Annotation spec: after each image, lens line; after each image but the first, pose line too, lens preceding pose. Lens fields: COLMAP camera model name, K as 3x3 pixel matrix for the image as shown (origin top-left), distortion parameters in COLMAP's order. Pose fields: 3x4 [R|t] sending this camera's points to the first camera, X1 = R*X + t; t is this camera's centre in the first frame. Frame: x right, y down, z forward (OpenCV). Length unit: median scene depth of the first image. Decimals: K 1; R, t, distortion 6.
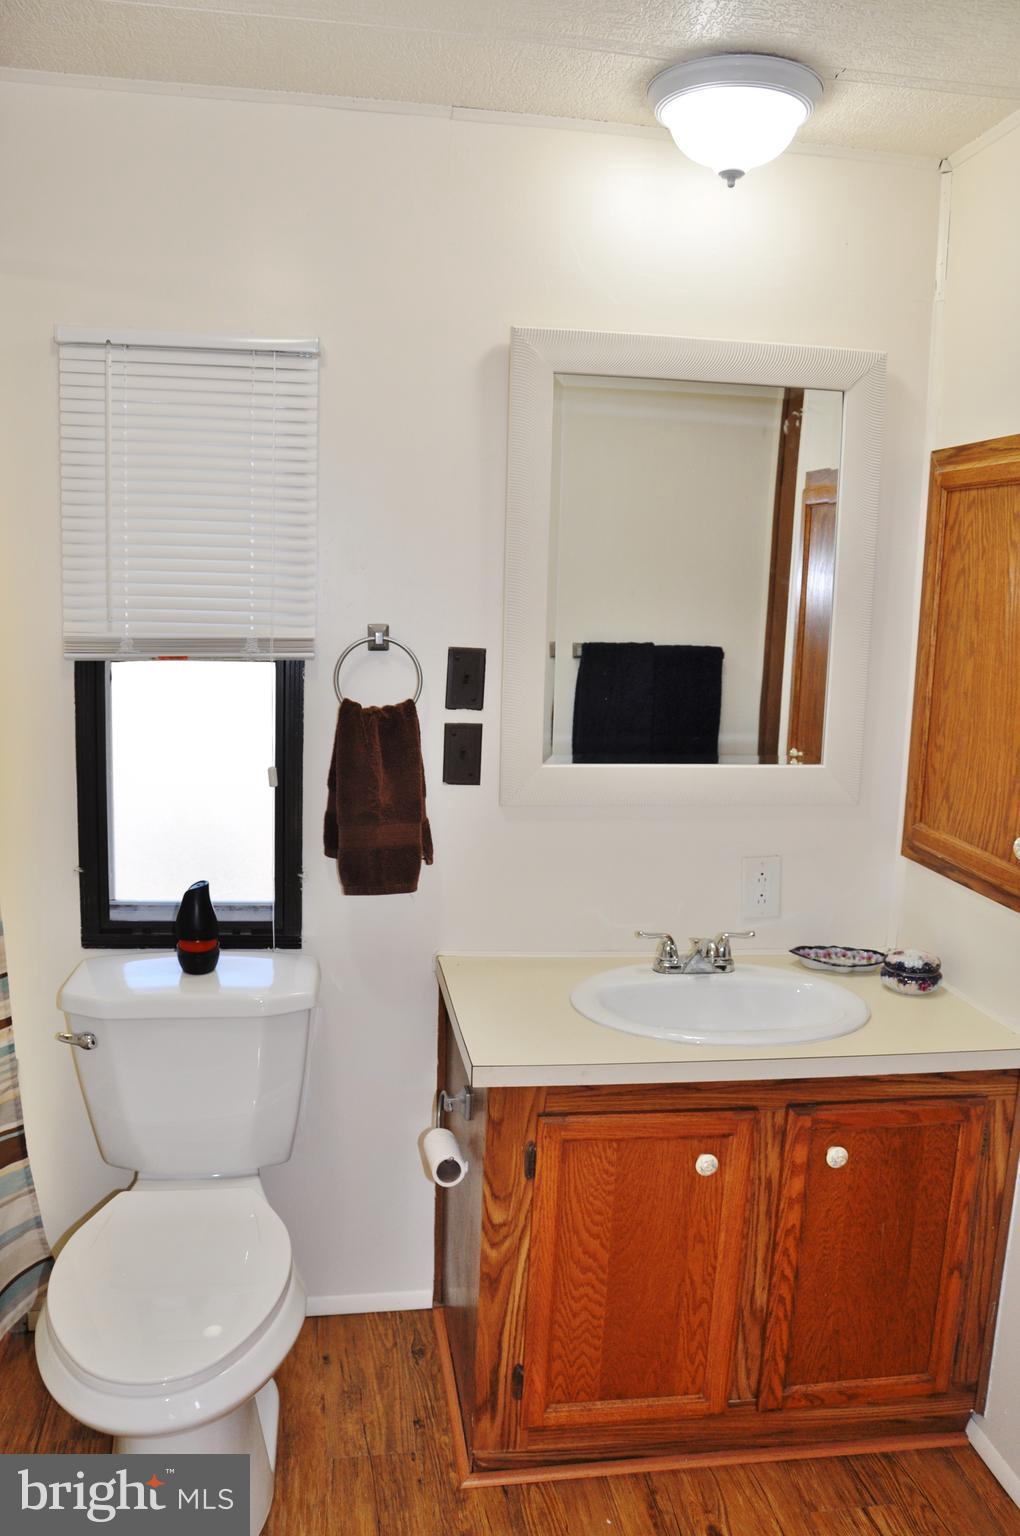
lens RADIAL K [[1225.8, 0, 506.6], [0, 1225.8, 790.3], [0, 0, 1]] dist [-0.156708, 0.135004]
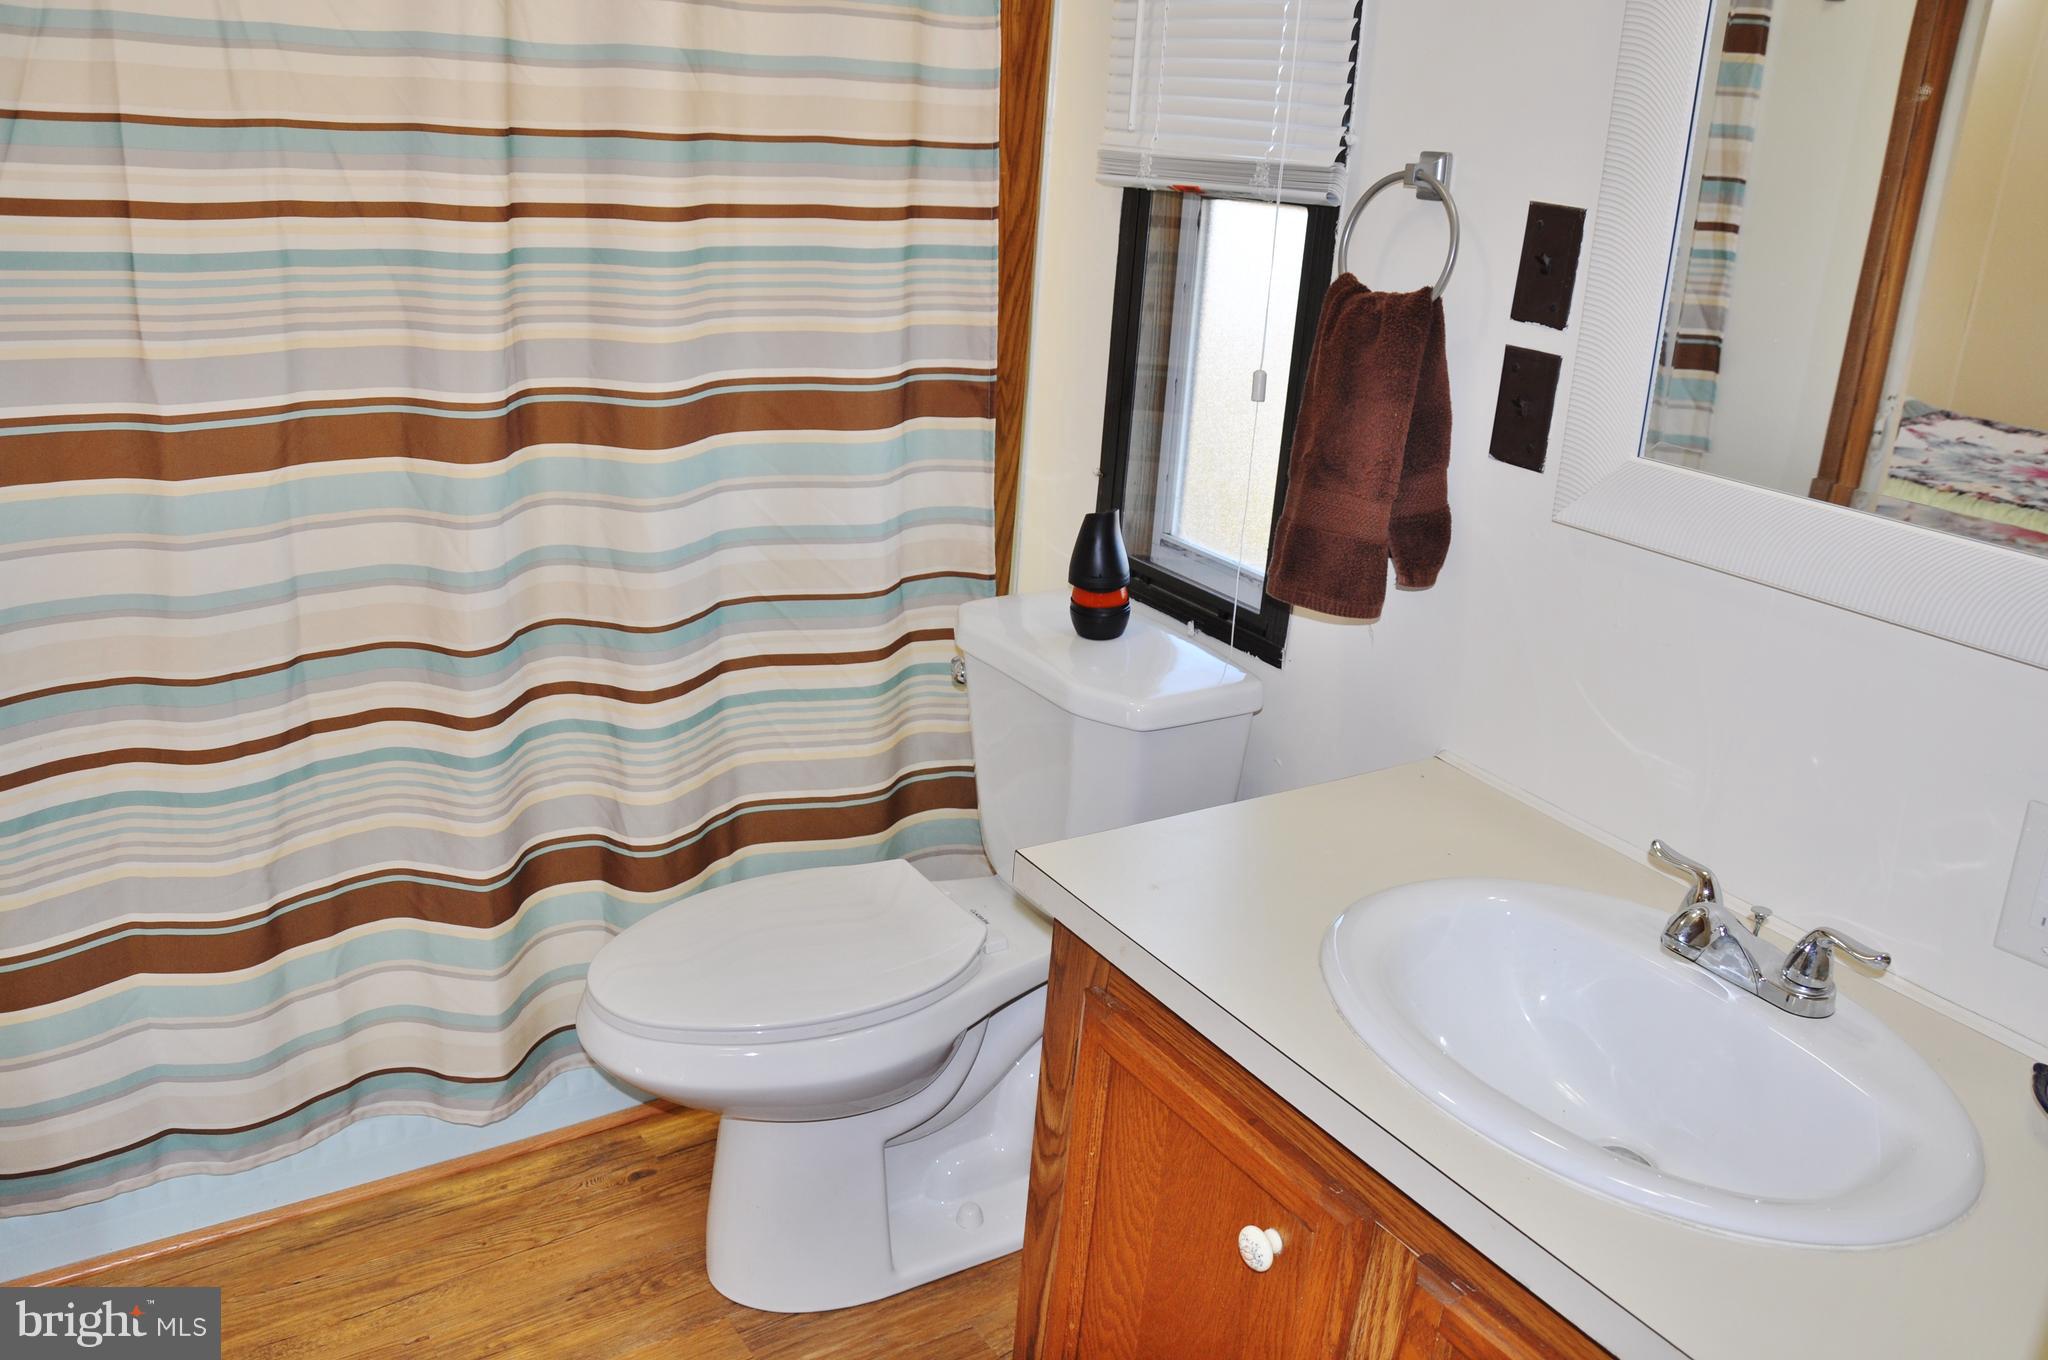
lens RADIAL K [[1634.4, 0, 1027.5], [0, 1634.4, 707.3], [0, 0, 1]] dist [-0.156708, 0.135004]
pose [[0.415188, 0.307965, -0.856023, 0.531916], [-0.198566, 0.948949, 0.245088, -0.035398], [0.887801, 0.068220, 0.455144, 0.515572]]
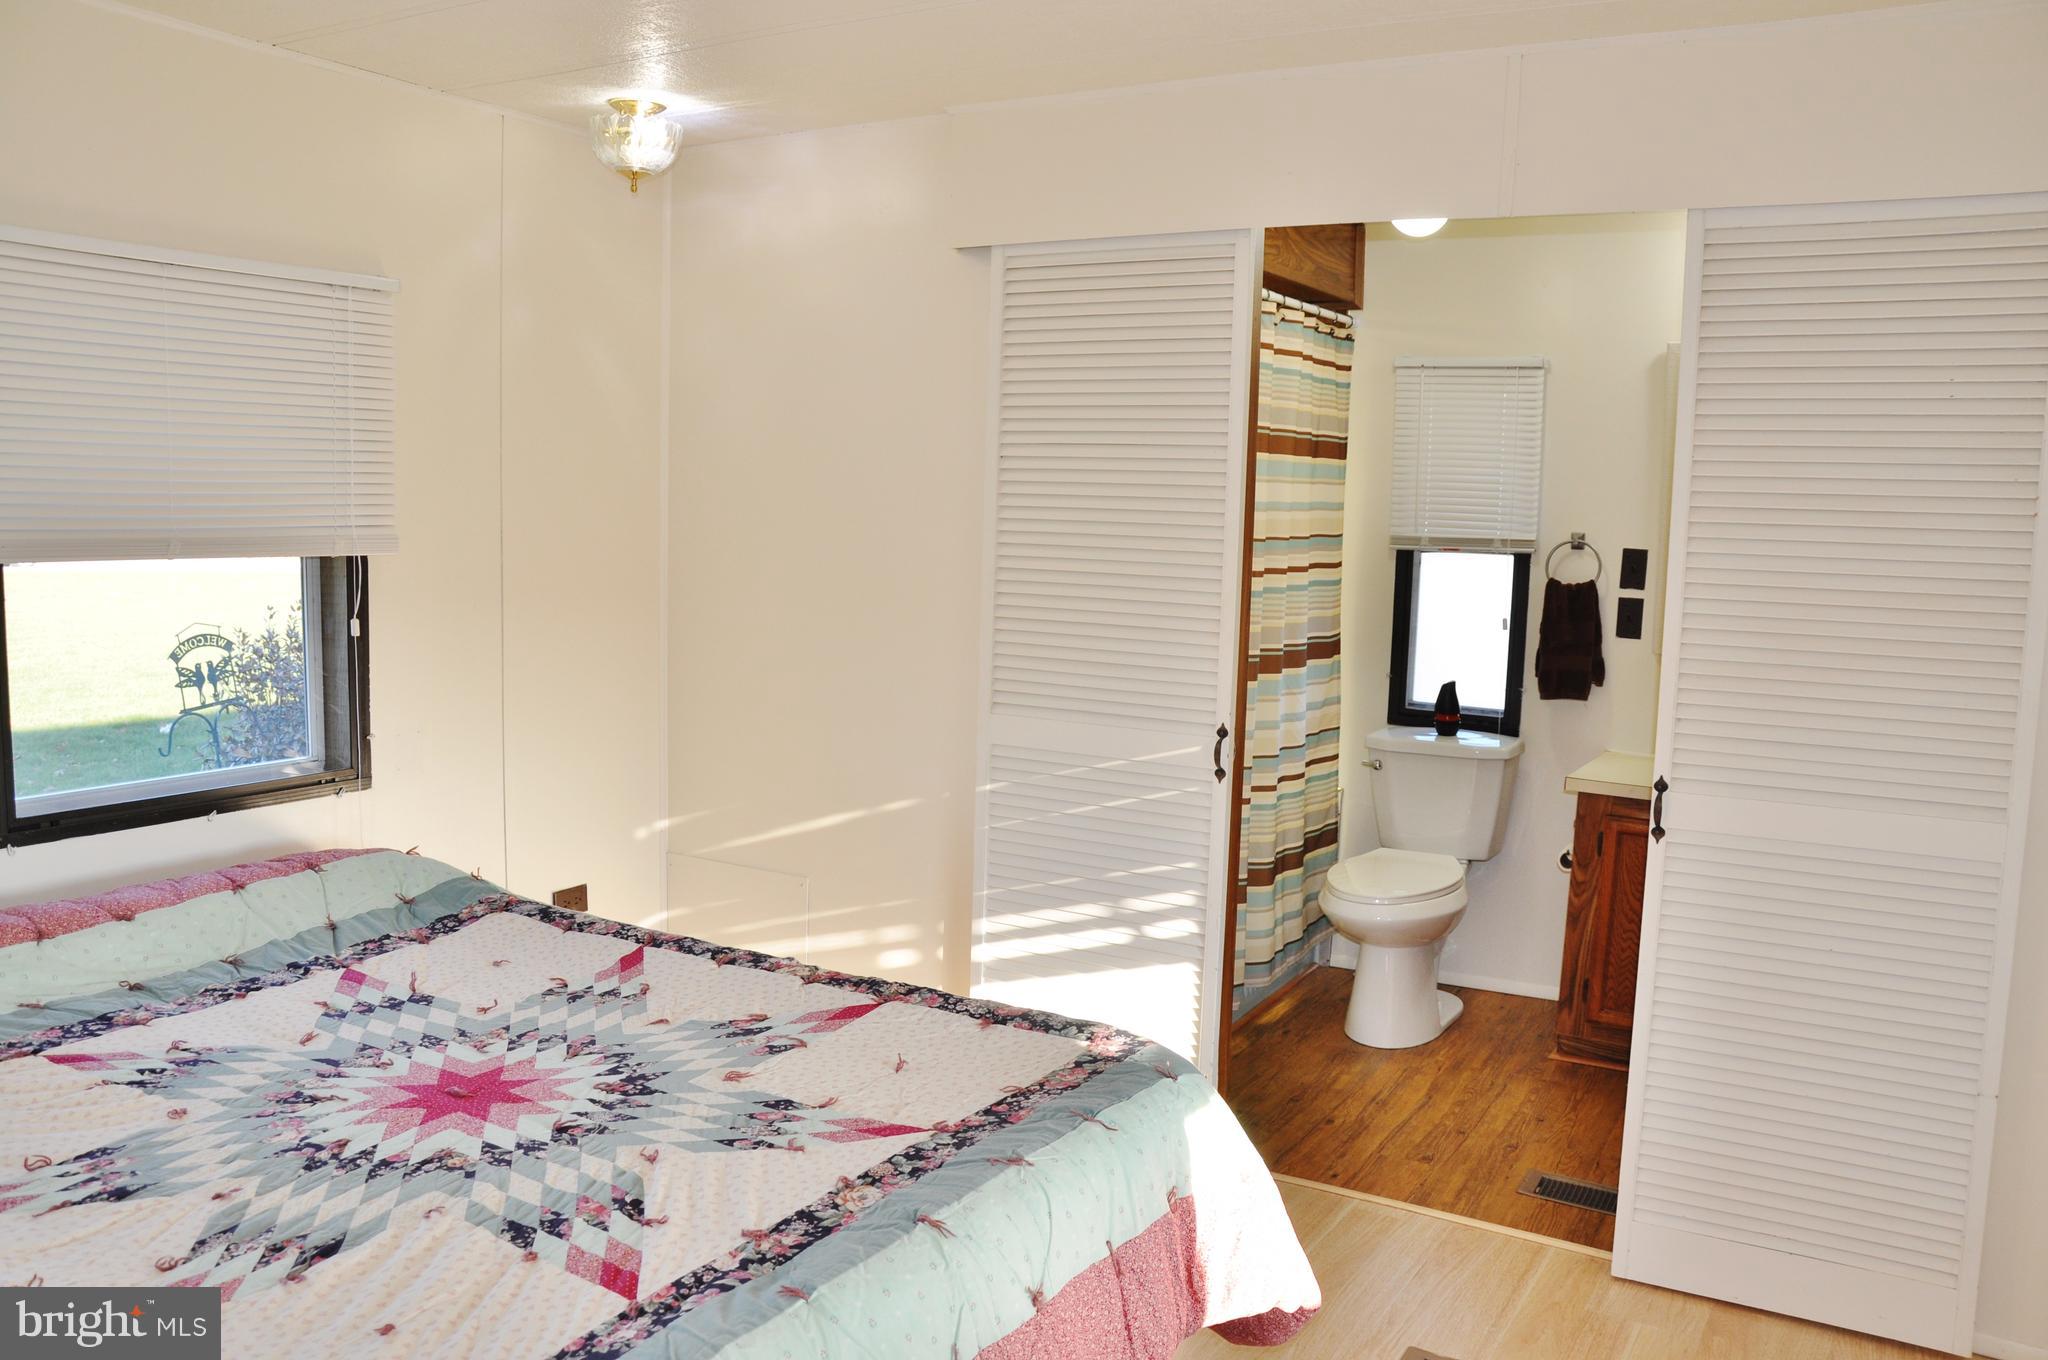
lens RADIAL K [[1634.4, 0, 1027.5], [0, 1634.4, 707.3], [0, 0, 1]] dist [-0.156708, 0.135004]
pose [[0.781352, 0.068629, -0.620305, 0.647053], [-0.108150, 0.993787, -0.026279, 0.222390], [0.614648, 0.087619, 0.783920, -1.056519]]
